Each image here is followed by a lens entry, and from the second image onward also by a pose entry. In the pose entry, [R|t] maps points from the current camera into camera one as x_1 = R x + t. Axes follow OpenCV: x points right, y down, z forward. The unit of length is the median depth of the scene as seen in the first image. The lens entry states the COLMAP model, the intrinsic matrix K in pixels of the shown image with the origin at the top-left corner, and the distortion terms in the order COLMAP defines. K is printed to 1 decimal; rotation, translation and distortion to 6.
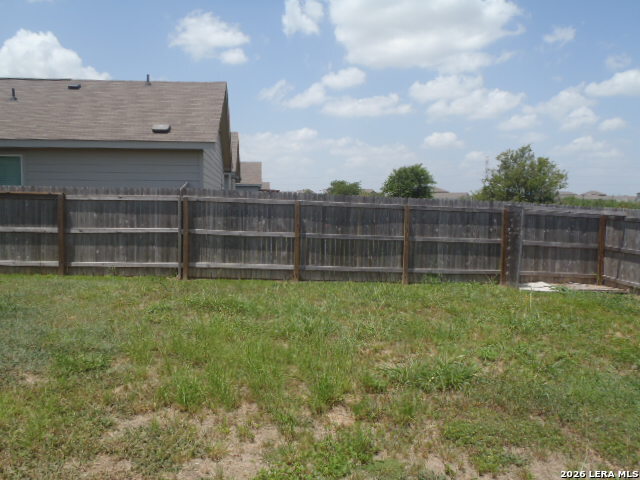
lens RADIAL K [[531.1, 0, 319.7], [0, 531.1, 241.8], [0, 0, 1]] dist [-0.023123, 0.013439]
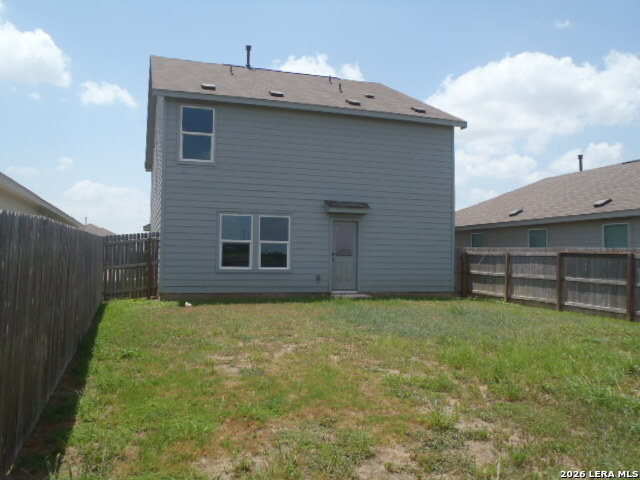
lens RADIAL K [[531.1, 0, 315.5], [0, 531.1, 244.6], [0, 0, 1]] dist [-0.023123, 0.013439]
pose [[0.266748, -0.025018, -0.963441, 0.491952], [-0.082145, 0.995435, -0.048593, 0.007310], [0.960259, 0.092104, 0.263475, -0.011527]]
